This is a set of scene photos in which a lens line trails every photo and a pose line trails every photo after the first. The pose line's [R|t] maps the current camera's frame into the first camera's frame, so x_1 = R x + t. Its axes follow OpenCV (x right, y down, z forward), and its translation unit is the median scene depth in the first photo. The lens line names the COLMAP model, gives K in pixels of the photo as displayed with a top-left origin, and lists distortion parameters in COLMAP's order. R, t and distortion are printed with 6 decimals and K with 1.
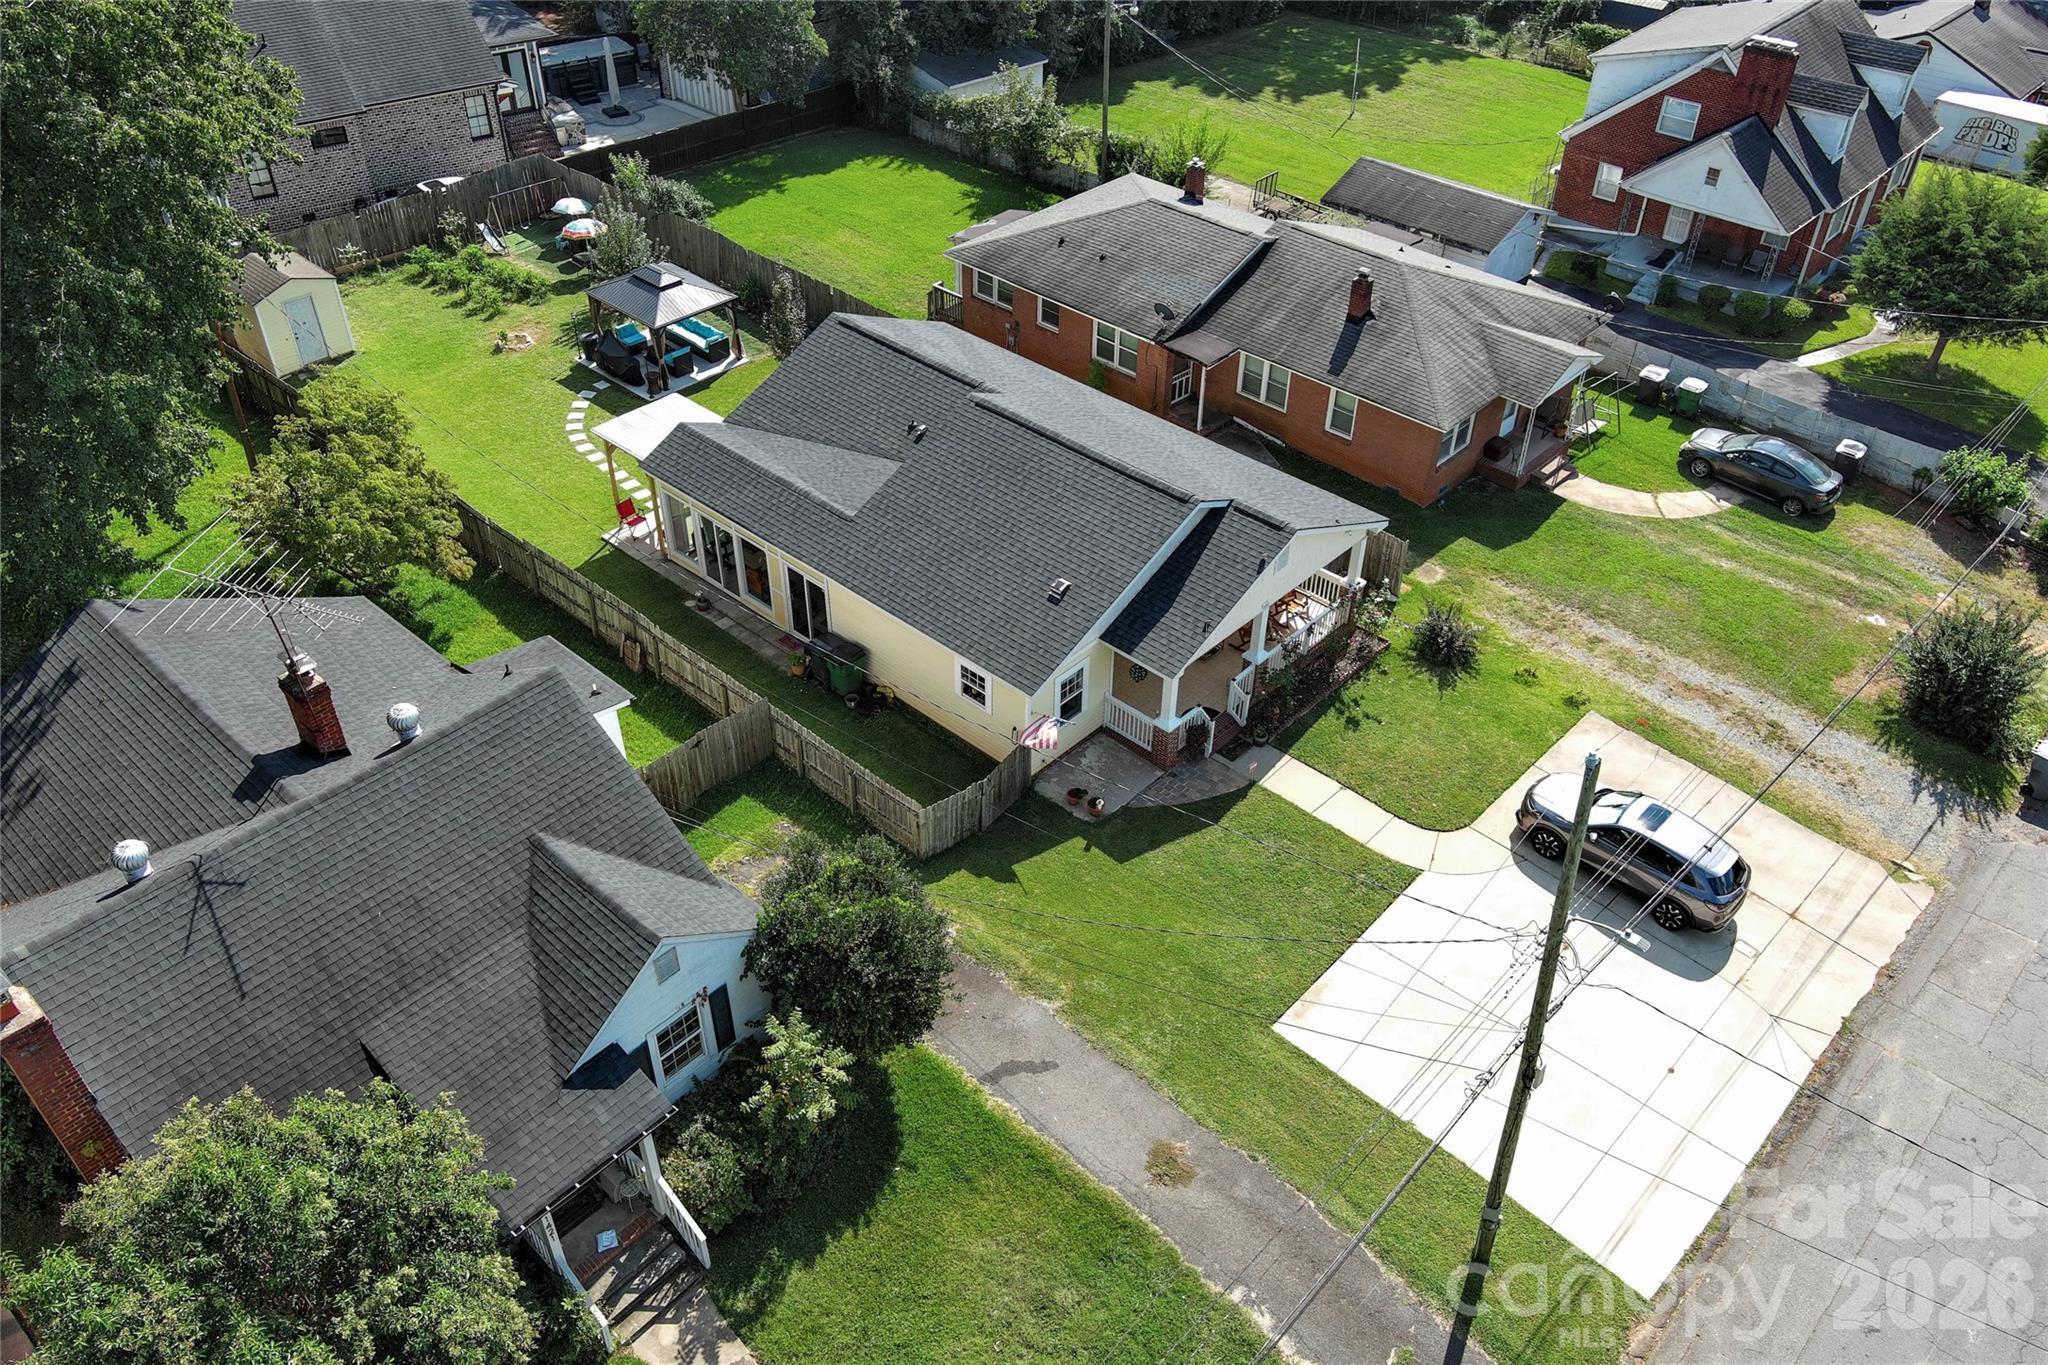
lens RADIAL K [[1590.6, 0, 1026.0], [0, 1590.6, 682.3], [0, 0, 1]] dist [0.025822, -0.008819]
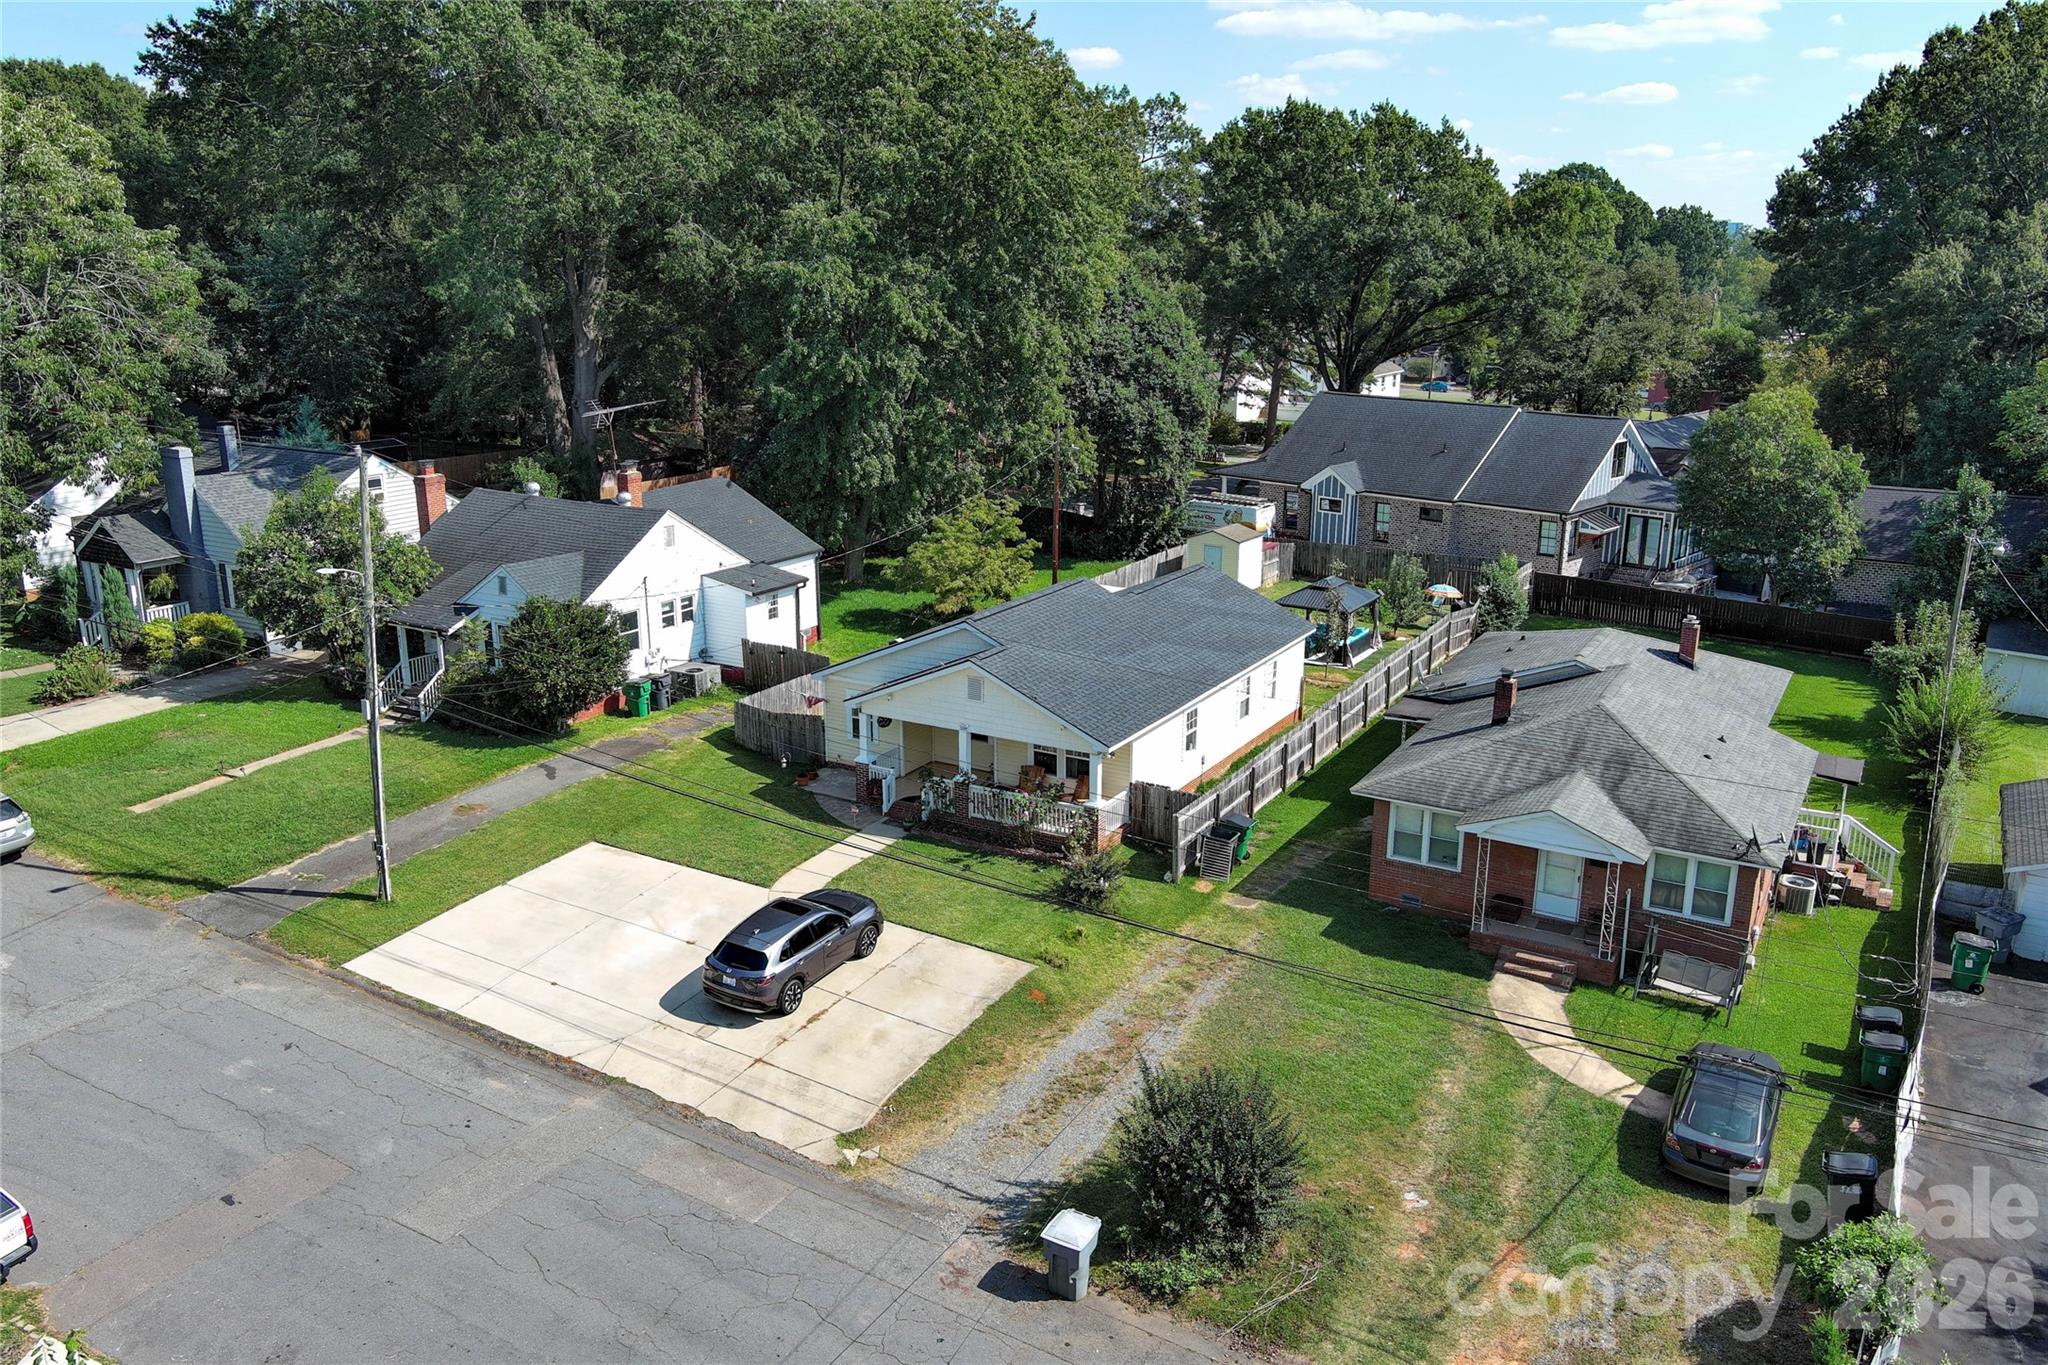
lens RADIAL K [[1590.6, 0, 1019.1], [0, 1590.6, 668.4], [0, 0, 1]] dist [0.025822, -0.008819]
pose [[0.216247, 0.245457, -0.944980, 0.776870], [-0.614936, 0.786021, 0.063447, -0.112476], [0.758348, 0.567382, 0.320915, 0.385631]]
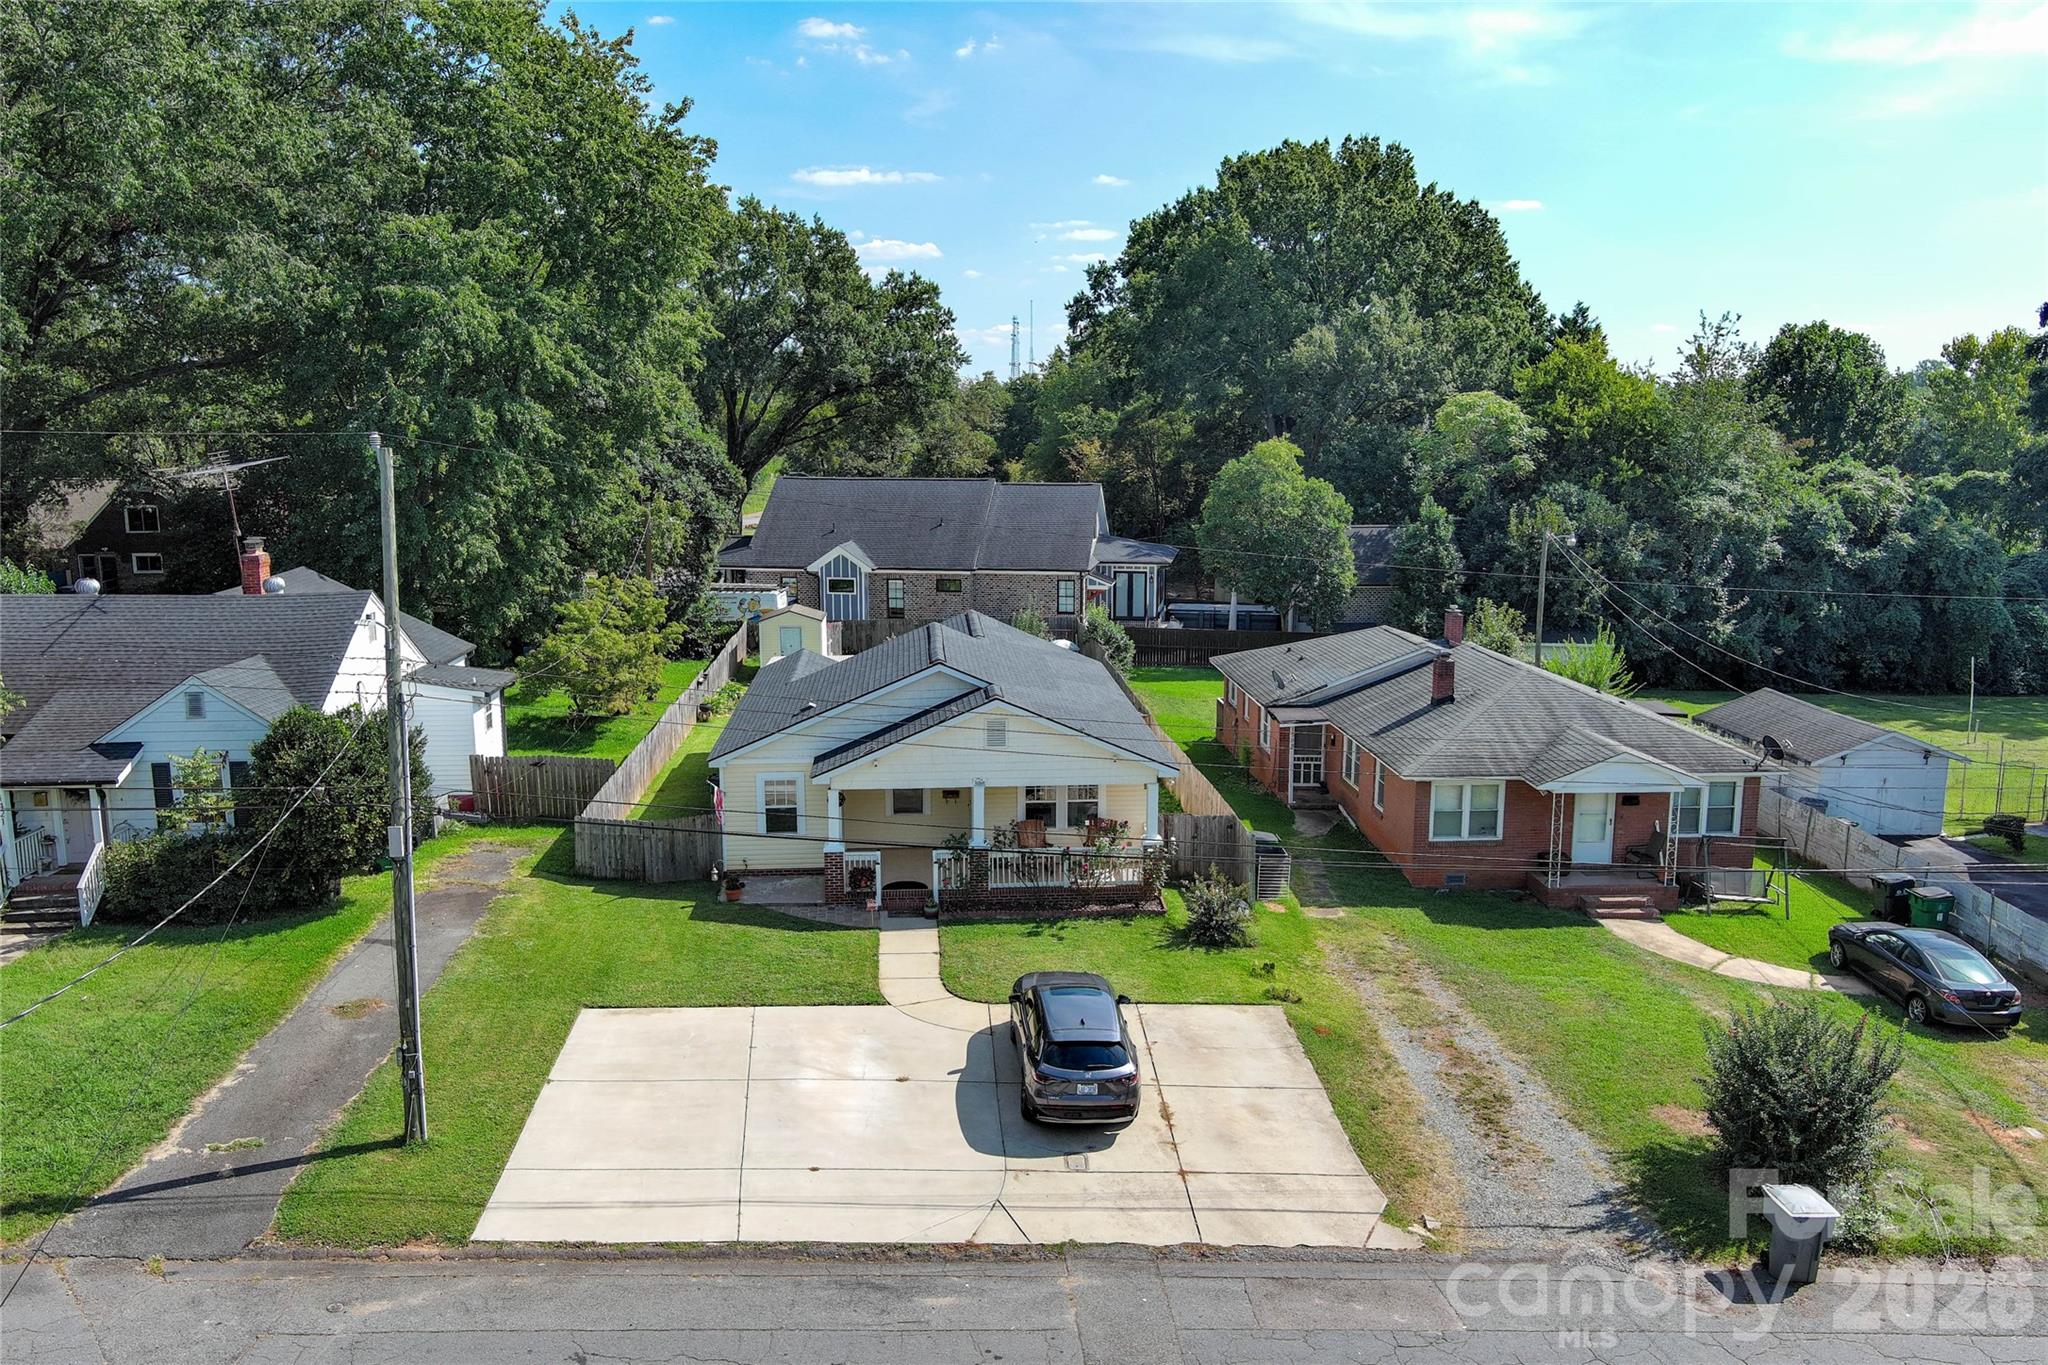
lens RADIAL K [[1590.6, 0, 1020.7], [0, 1590.6, 677.7], [0, 0, 1]] dist [0.025822, -0.008819]
pose [[0.727139, 0.106842, -0.678125, 0.515518], [-0.425513, 0.845313, -0.323086, 0.127415], [0.538708, 0.523479, 0.660123, 0.197180]]
